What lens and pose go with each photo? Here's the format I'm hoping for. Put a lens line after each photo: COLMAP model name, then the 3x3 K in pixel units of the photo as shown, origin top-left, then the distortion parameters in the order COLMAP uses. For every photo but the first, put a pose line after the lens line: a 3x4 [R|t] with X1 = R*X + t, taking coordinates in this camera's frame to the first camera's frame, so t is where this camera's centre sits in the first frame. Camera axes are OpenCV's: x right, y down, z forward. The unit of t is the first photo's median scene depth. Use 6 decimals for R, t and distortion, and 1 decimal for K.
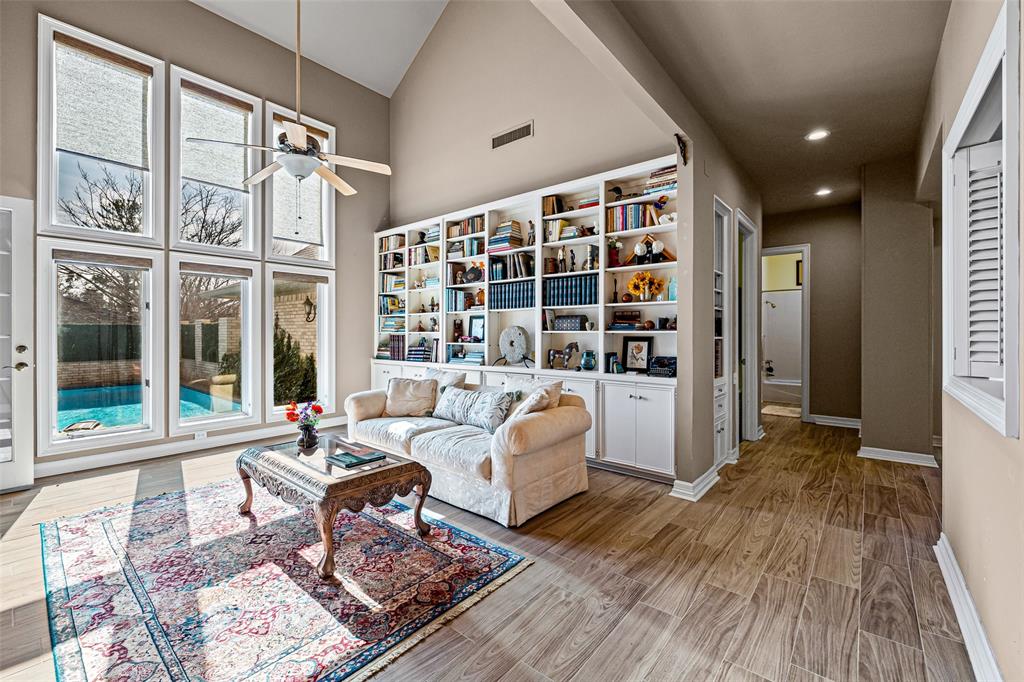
lens RADIAL K [[430.2, 0, 513.1], [0, 430.2, 322.9], [0, 0, 1]] dist [0.003328, 0.000100]
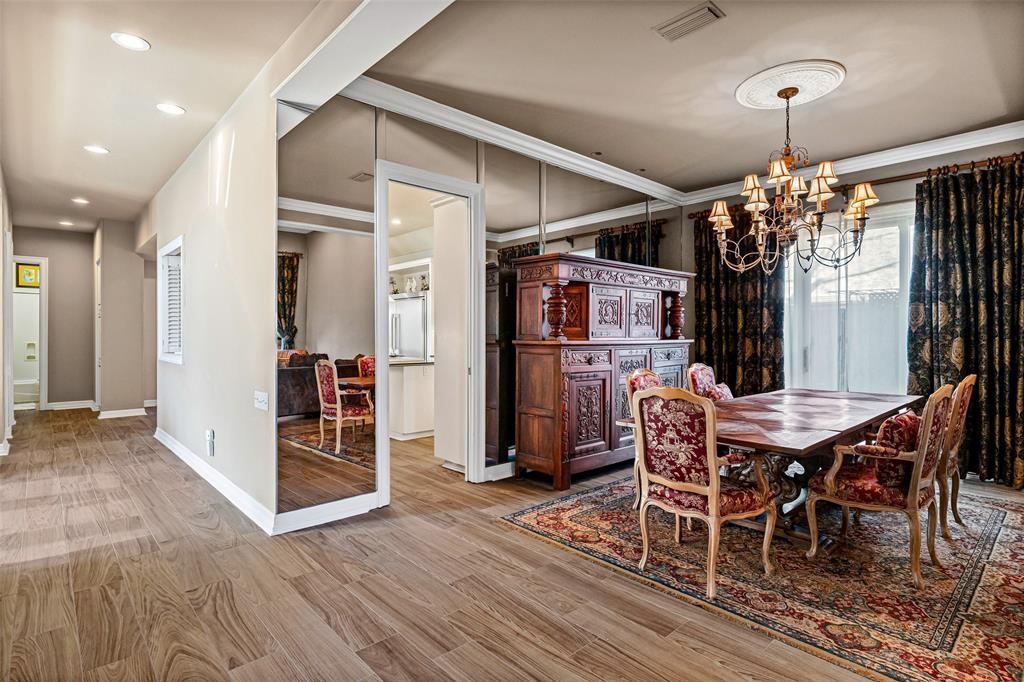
lens RADIAL K [[513.2, 0, 509.2], [0, 513.2, 335.0], [0, 0, 1]] dist [-0.003071, -0.000293]
pose [[0.137361, -0.001374, 0.990520, -0.843716], [-0.017678, 0.999836, 0.003838, -0.005902], [-0.990363, -0.018037, 0.137315, -0.713902]]
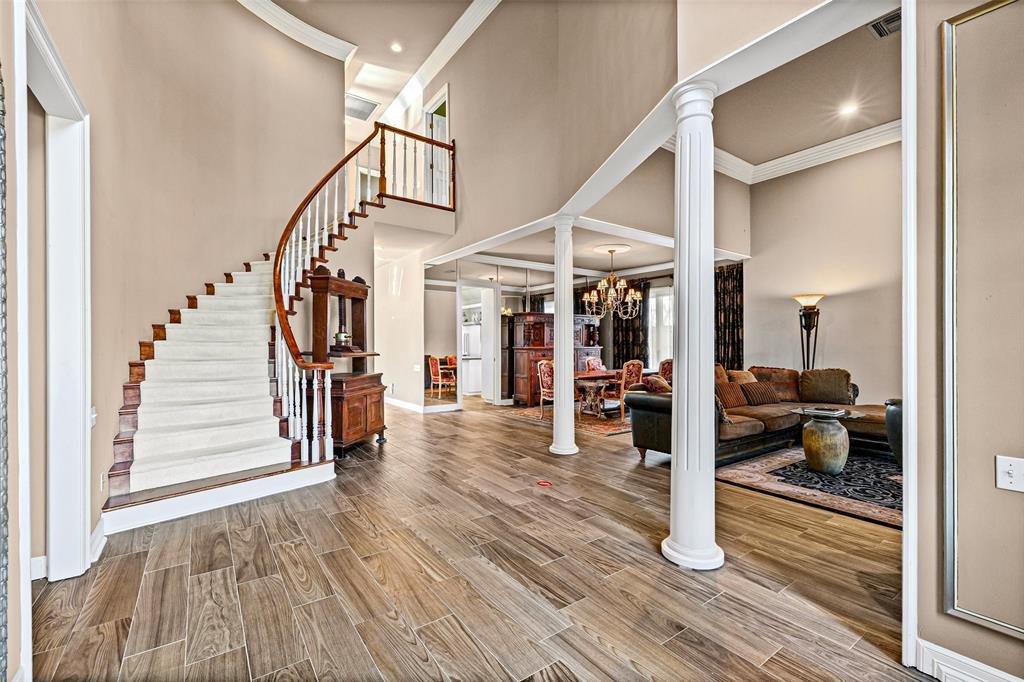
lens RADIAL K [[436.1, 0, 513.6], [0, 436.1, 344.2], [0, 0, 1]] dist [0.001393, 0.000198]
pose [[0.252016, -0.000175, 0.967723, -1.981323], [-0.013349, 0.999904, 0.003658, -0.013418], [-0.967631, -0.013840, 0.251990, -1.164057]]
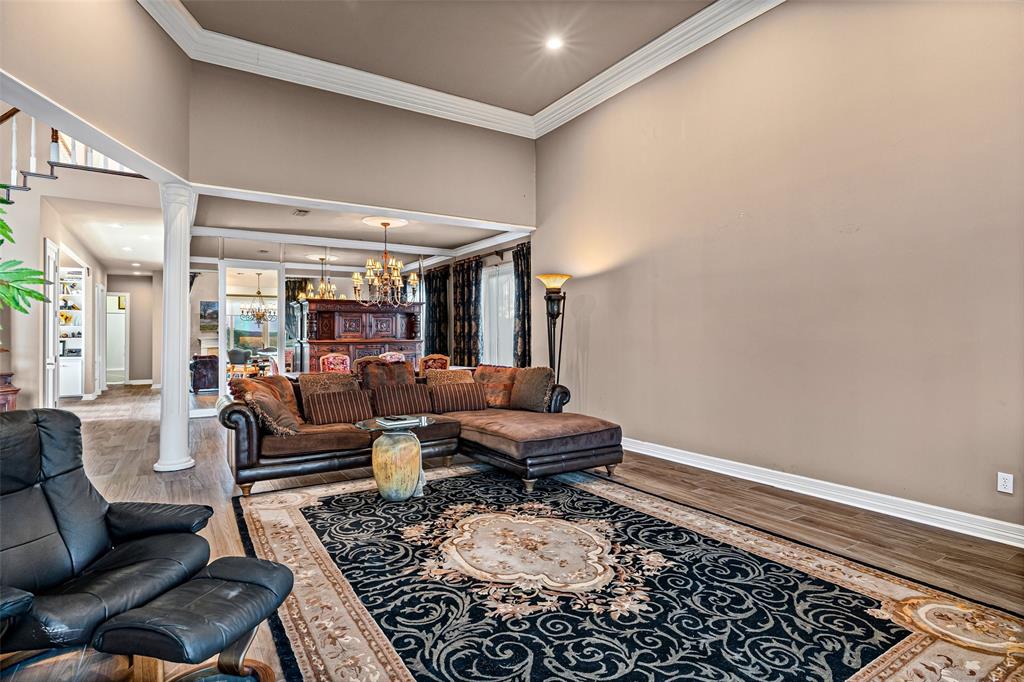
lens RADIAL K [[524.0, 0, 512.0], [0, 524.0, 327.6], [0, 0, 1]] dist [-0.002028, -0.000369]
pose [[0.308187, 0.011882, 0.951252, -1.653696], [-0.008465, 0.999917, -0.009747, -0.032661], [-0.951288, -0.005048, 0.308262, -2.206764]]
